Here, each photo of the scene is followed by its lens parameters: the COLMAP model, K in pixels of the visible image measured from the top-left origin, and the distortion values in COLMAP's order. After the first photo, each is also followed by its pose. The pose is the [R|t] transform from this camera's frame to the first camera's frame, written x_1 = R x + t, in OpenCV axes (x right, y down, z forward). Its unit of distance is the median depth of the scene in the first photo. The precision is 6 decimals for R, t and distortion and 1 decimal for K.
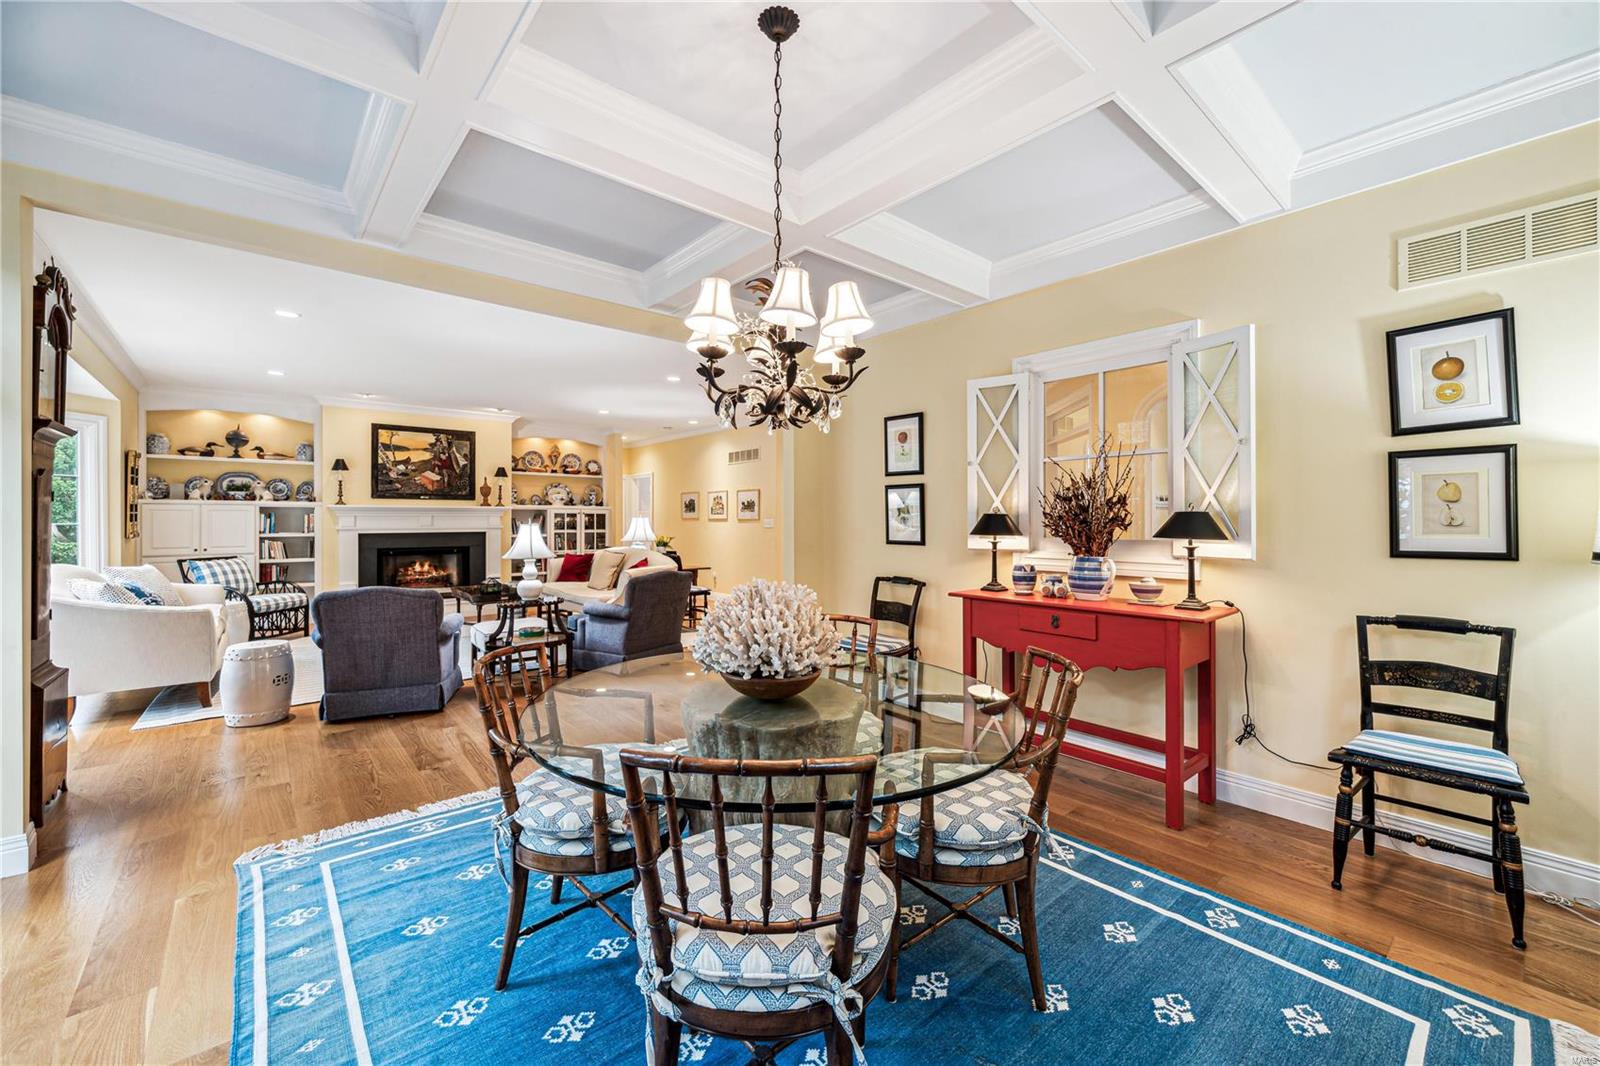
lens RADIAL K [[643.0, 0, 795.5], [0, 643.0, 528.4], [0, 0, 1]] dist [-0.000572, -0.000095]
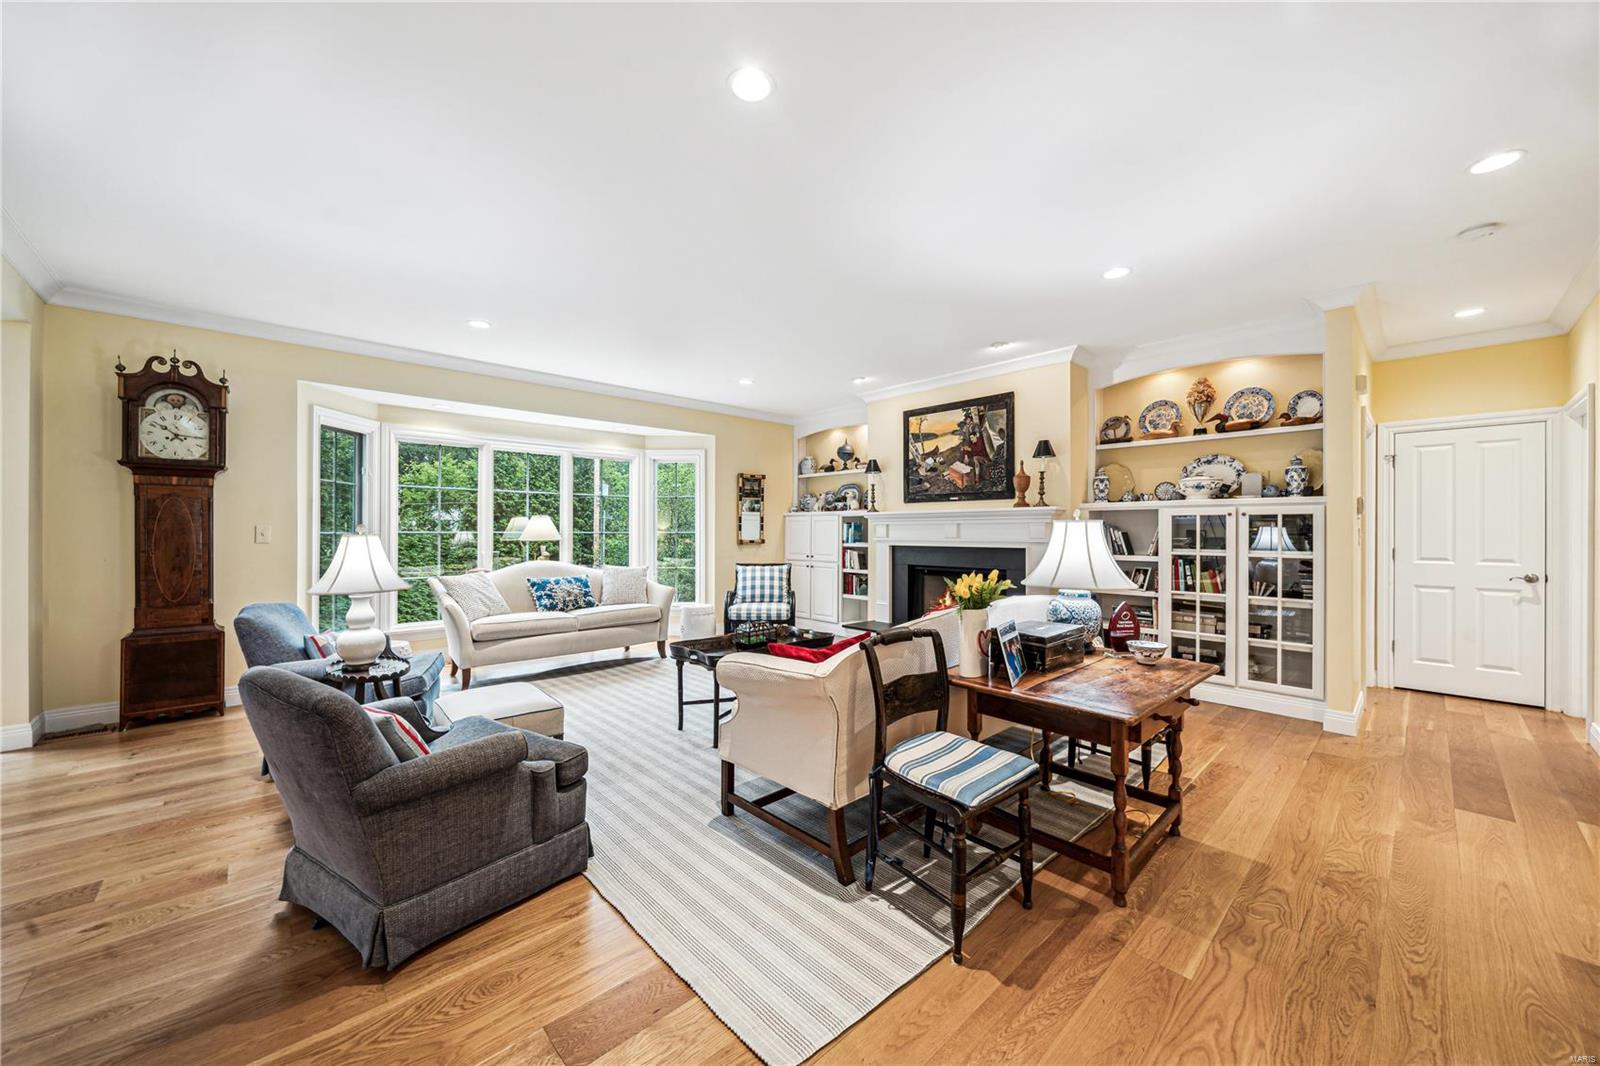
lens RADIAL K [[589.5, 0, 800.0], [0, 589.5, 533.0], [0, 0, 1]] dist [0.000190, 0.000014]
pose [[0.043745, 0.006189, -0.999024, 0.084395], [-0.011350, 0.999919, 0.005698, -0.011318], [0.998978, 0.011089, 0.043812, 0.824105]]
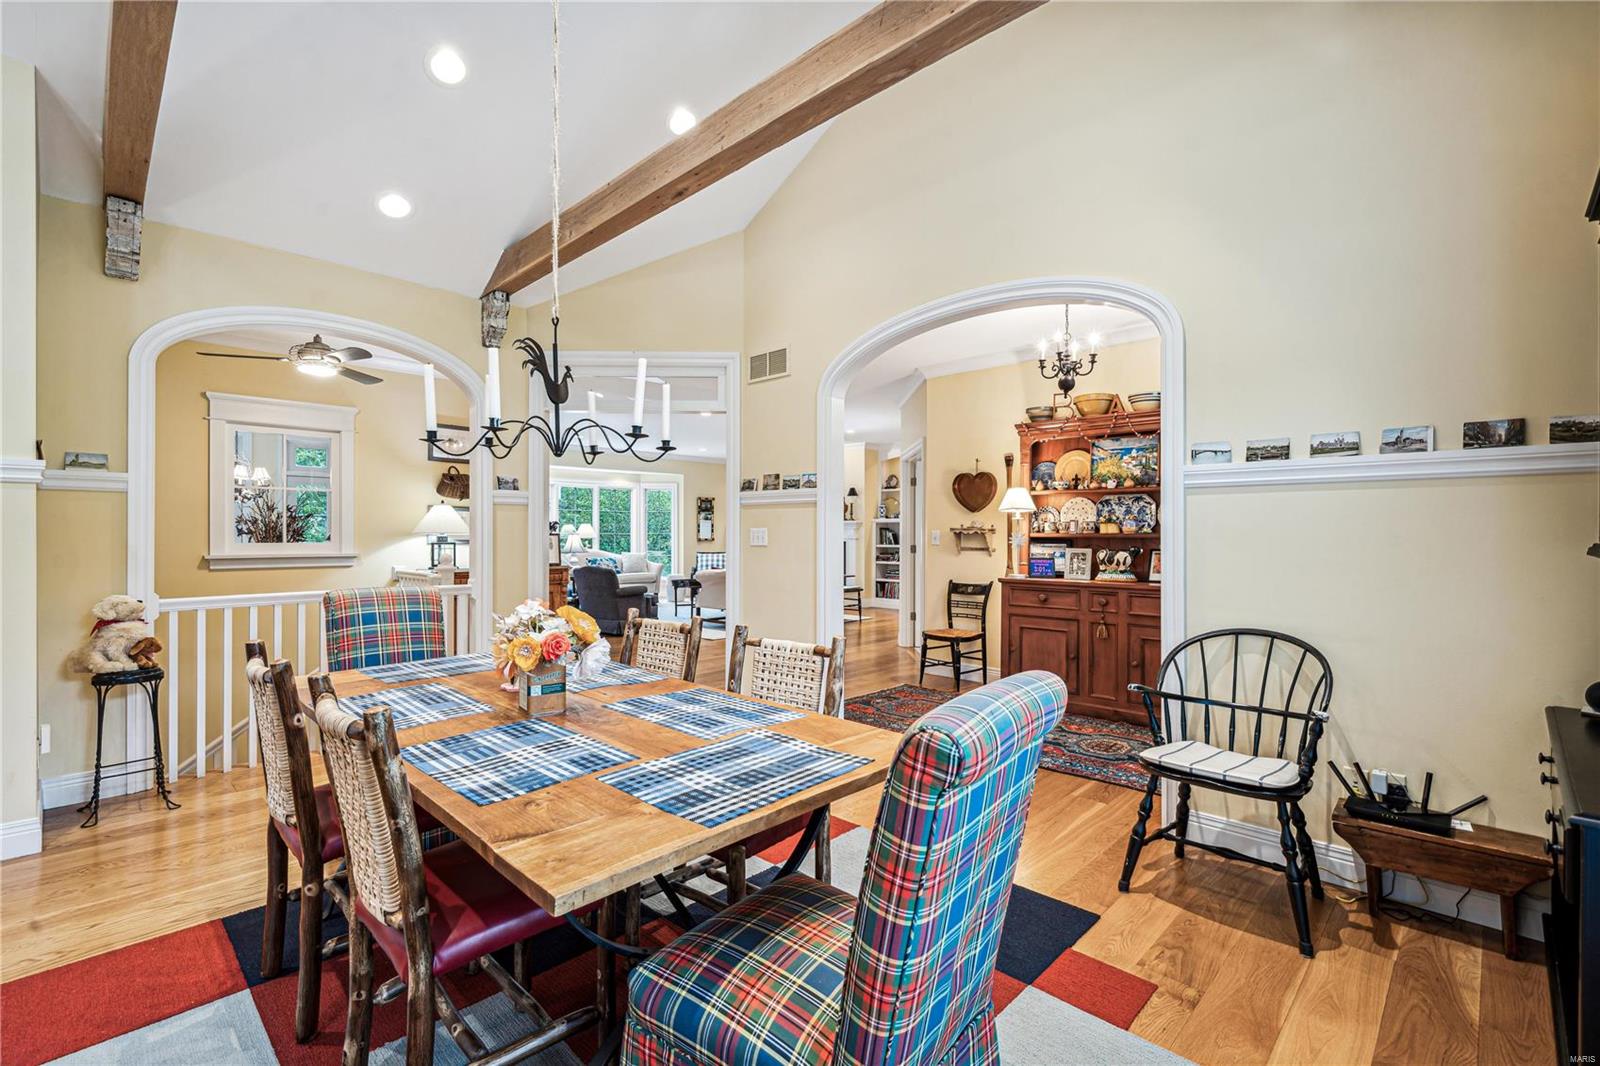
lens RADIAL K [[716.1, 0, 800.0], [0, 716.1, 533.0], [0, 0, 1]] dist [0.000102, -0.000002]
pose [[0.093899, 0.003289, -0.995576, 0.838402], [-0.011526, 0.999931, 0.002216, -0.013425], [0.995515, 0.011267, 0.093931, 0.850917]]
